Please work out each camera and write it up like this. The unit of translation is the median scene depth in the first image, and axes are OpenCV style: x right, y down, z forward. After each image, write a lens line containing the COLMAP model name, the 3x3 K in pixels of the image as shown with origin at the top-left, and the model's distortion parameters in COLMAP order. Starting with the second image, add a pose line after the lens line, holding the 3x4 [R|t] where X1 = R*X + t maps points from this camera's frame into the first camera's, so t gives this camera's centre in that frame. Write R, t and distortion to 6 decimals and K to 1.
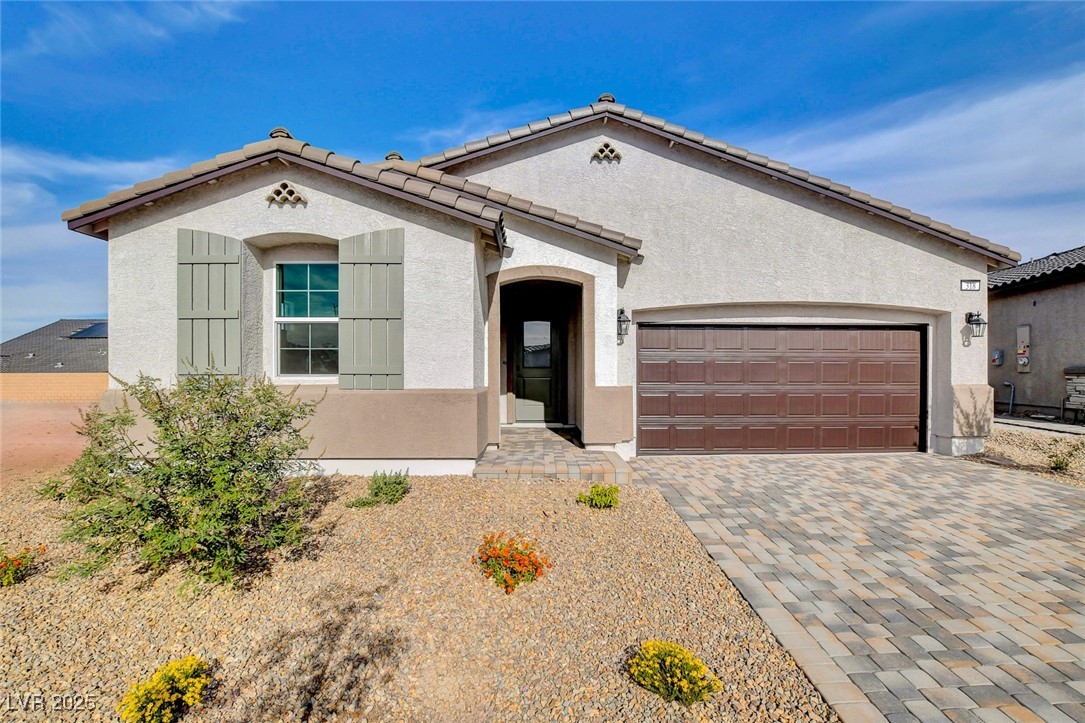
lens RADIAL K [[479.4, 0, 543.7], [0, 479.4, 374.5], [0, 0, 1]] dist [-0.035752, 0.005034]
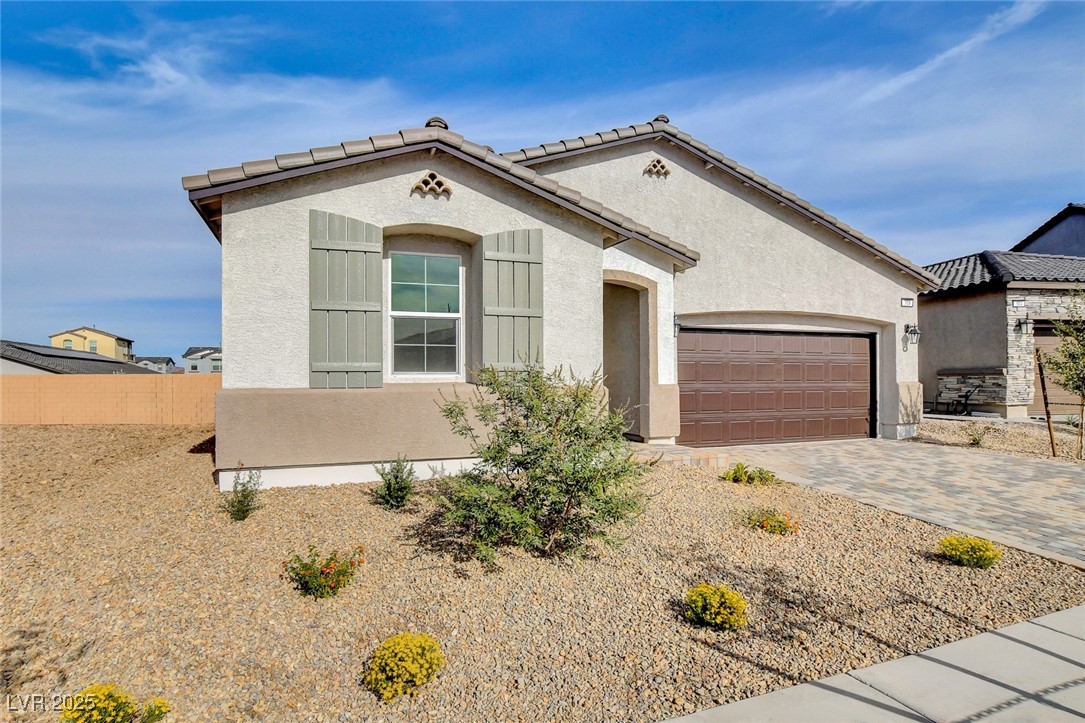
lens RADIAL K [[548.2, 0, 492.0], [0, 548.2, 378.3], [0, 0, 1]] dist [-0.026727, 0.001677]
pose [[0.961125, -0.001264, 0.276110, -0.574000], [0.002612, 0.999986, -0.004512, 0.015707], [-0.276100, 0.005057, 0.961116, -0.083880]]
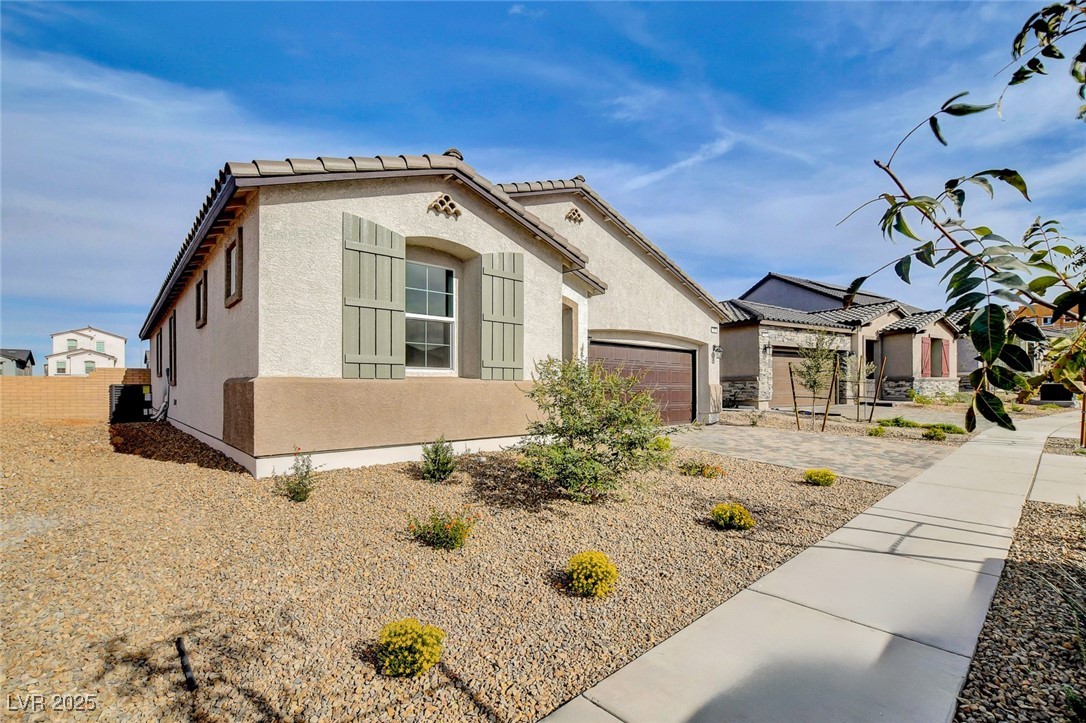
lens RADIAL K [[479.8, 0, 521.7], [0, 479.8, 387.2], [0, 0, 1]] dist [-0.035752, 0.005034]
pose [[0.786764, 0.002626, 0.617249, -0.859218], [0.004419, 0.999941, -0.009887, 0.049672], [-0.617239, 0.010506, 0.786706, -0.001604]]
